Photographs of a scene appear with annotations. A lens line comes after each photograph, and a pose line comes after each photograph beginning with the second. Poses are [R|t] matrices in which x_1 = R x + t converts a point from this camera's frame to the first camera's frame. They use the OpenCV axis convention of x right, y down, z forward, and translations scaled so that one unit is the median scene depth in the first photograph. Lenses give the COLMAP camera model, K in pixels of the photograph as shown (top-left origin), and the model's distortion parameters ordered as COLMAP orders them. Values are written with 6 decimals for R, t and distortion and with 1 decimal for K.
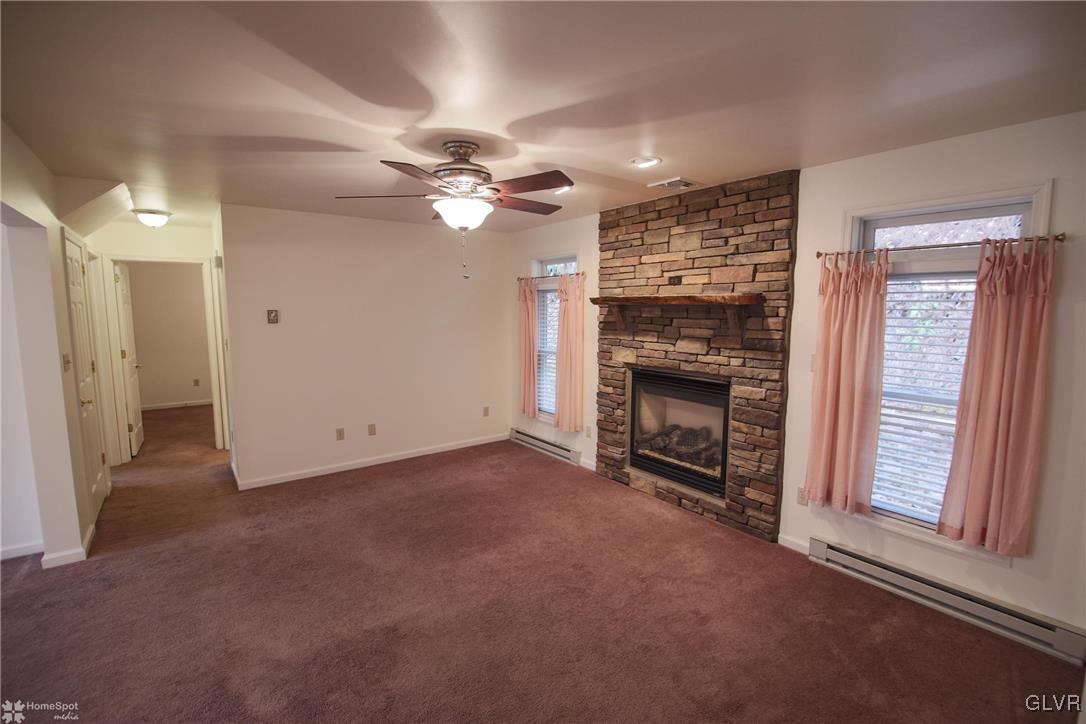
lens RADIAL K [[488.4, 0, 544.7], [0, 488.4, 363.5], [0, 0, 1]] dist [-0.007485, -0.005078]
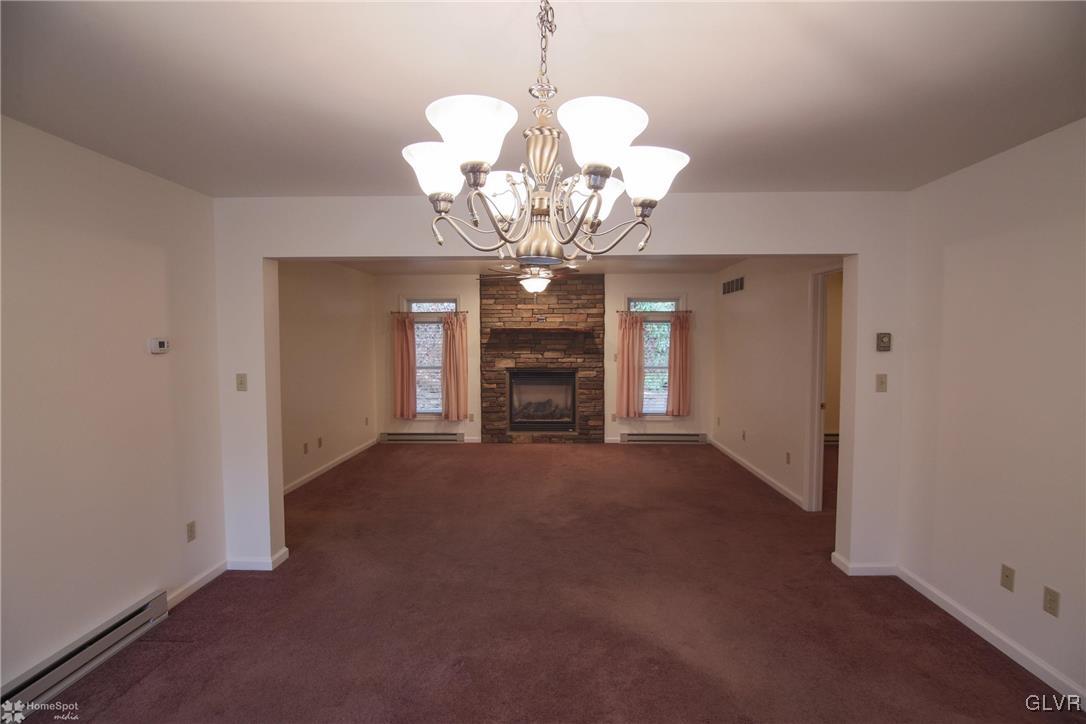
lens RADIAL K [[488.4, 0, 534.7], [0, 488.4, 365.8], [0, 0, 1]] dist [-0.007485, -0.005078]
pose [[0.621937, -0.039187, 0.782086, -1.253792], [0.091928, 0.995495, -0.023224, 0.046719], [-0.777653, 0.086340, 0.622737, -0.119691]]
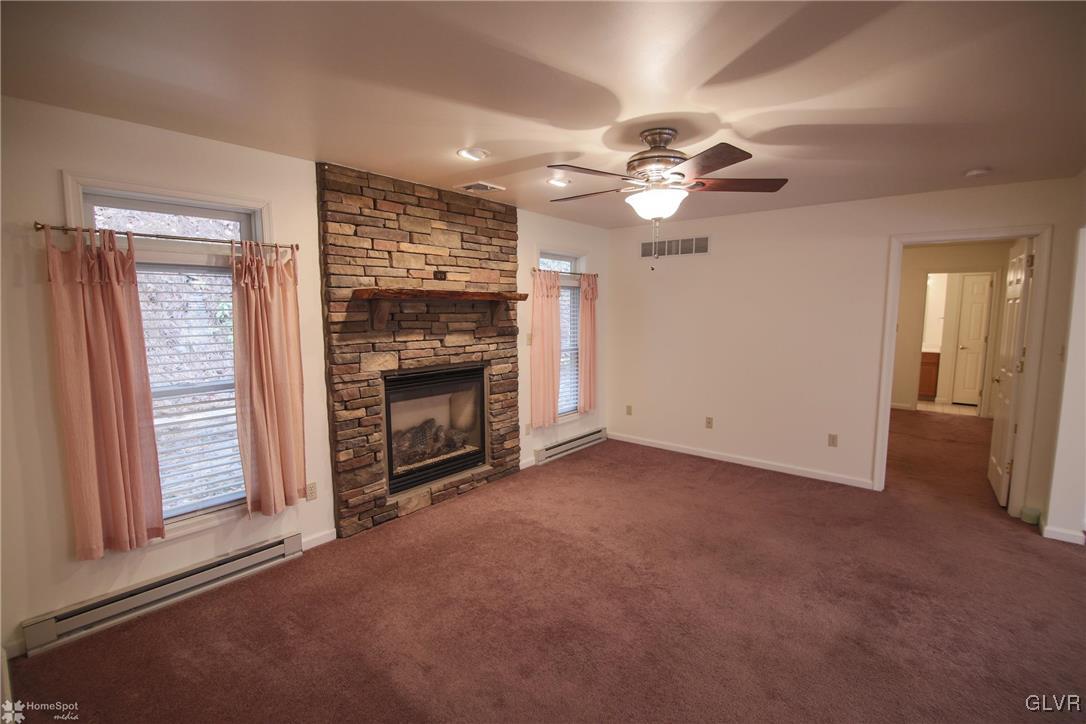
lens RADIAL K [[488.4, 0, 552.1], [0, 488.4, 358.2], [0, 0, 1]] dist [-0.007485, -0.005078]
pose [[-0.244924, -0.104872, 0.963854, -0.792180], [0.107262, 0.985099, 0.134439, -0.118286], [-0.963591, 0.136312, -0.230026, 1.076880]]
